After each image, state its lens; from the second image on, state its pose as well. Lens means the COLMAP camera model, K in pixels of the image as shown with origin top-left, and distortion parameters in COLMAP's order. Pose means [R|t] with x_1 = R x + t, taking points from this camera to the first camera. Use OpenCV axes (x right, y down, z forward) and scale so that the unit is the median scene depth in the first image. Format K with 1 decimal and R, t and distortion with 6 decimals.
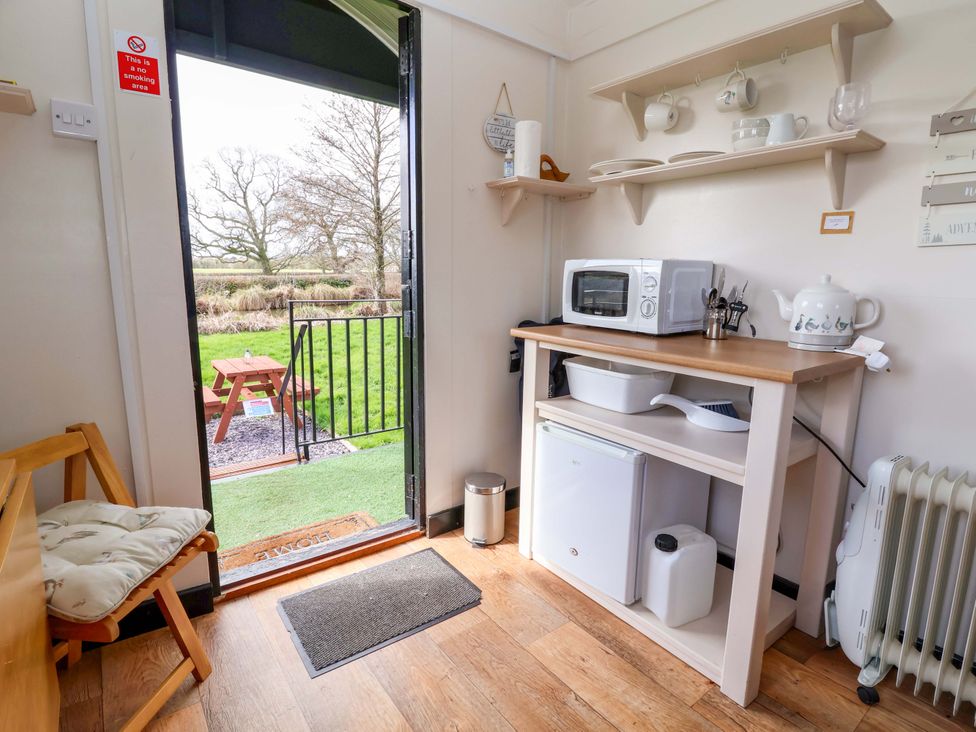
lens RADIAL K [[517.2, 0, 494.9], [0, 517.2, 362.9], [0, 0, 1]] dist [0.004513, -0.008976]
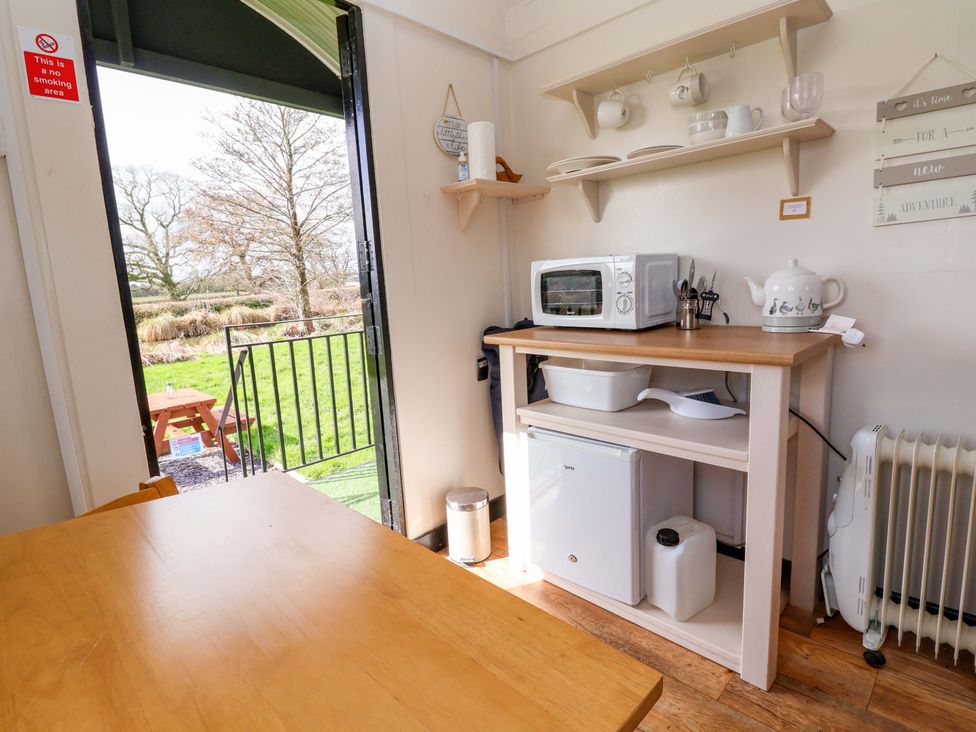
lens RADIAL K [[517.2, 0, 496.0], [0, 517.2, 362.1], [0, 0, 1]] dist [0.004513, -0.008976]
pose [[0.987038, -0.089902, 0.132940, -0.078902], [0.091752, 0.995751, -0.007837, -0.007960], [-0.131671, 0.019933, 0.991093, 0.041514]]
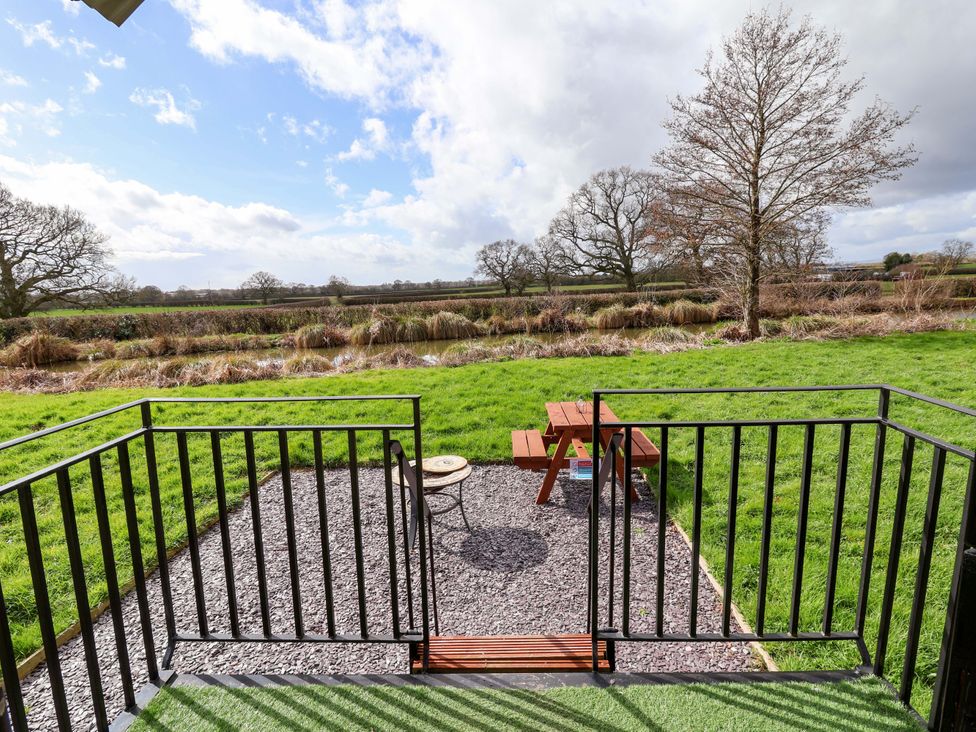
lens RADIAL K [[517.2, 0, 488.6], [0, 517.2, 360.8], [0, 0, 1]] dist [0.004513, -0.008976]
pose [[0.777286, 0.050431, -0.627123, -0.219417], [-0.067156, 0.997738, -0.003002, -0.228405], [0.625553, 0.044448, 0.778914, 0.785133]]
